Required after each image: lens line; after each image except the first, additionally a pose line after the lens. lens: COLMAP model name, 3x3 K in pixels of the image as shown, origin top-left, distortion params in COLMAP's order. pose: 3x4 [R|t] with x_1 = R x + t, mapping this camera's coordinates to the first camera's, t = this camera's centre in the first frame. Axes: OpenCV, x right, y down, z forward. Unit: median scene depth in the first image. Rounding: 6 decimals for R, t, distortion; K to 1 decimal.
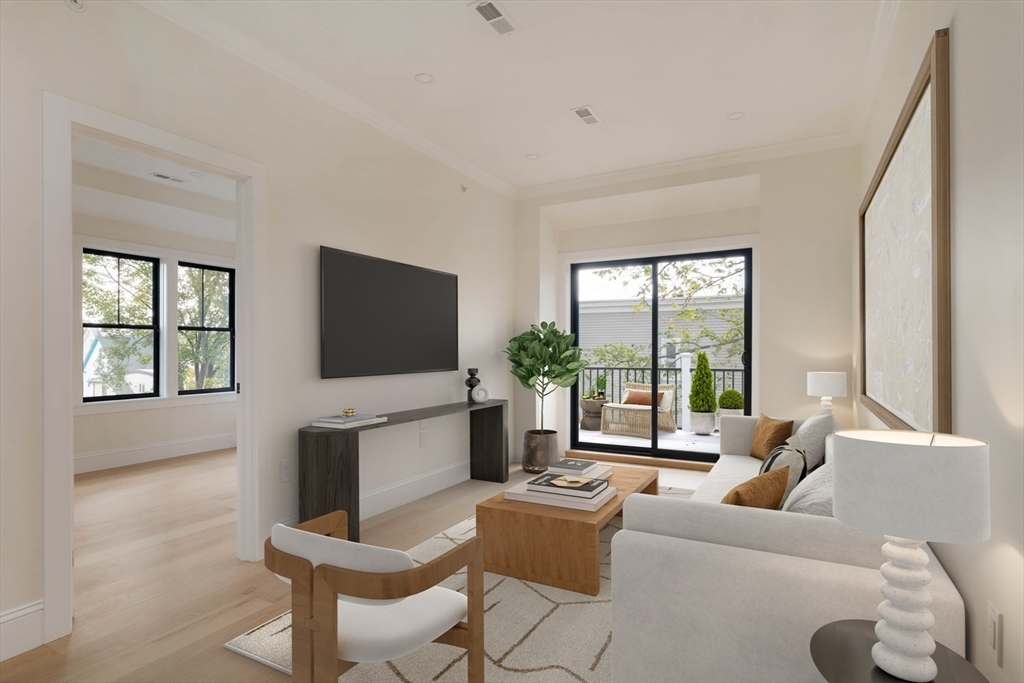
lens RADIAL K [[529.1, 0, 510.4], [0, 529.1, 351.0], [0, 0, 1]] dist [0.001013, 0.000013]
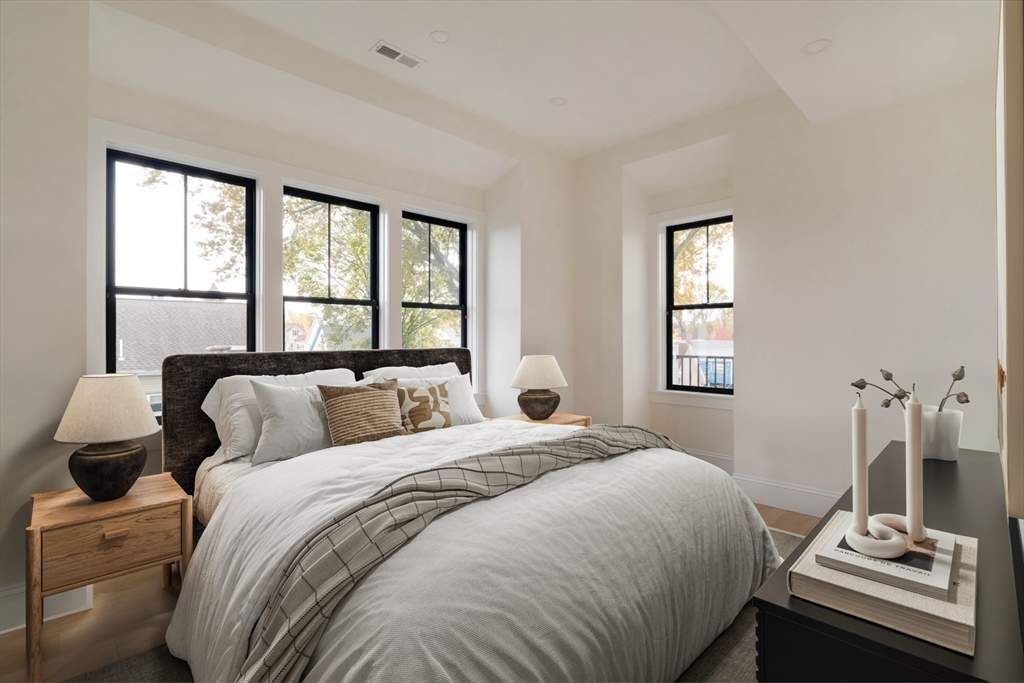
lens RADIAL K [[477.0, 0, 512.8], [0, 477.0, 335.4], [0, 0, 1]] dist [0.003604, 0.000634]
pose [[0.960561, -0.001163, -0.278067, -0.280941], [0.000488, 0.999997, -0.002497, -0.000217], [0.278069, 0.002263, 0.960559, 0.392160]]
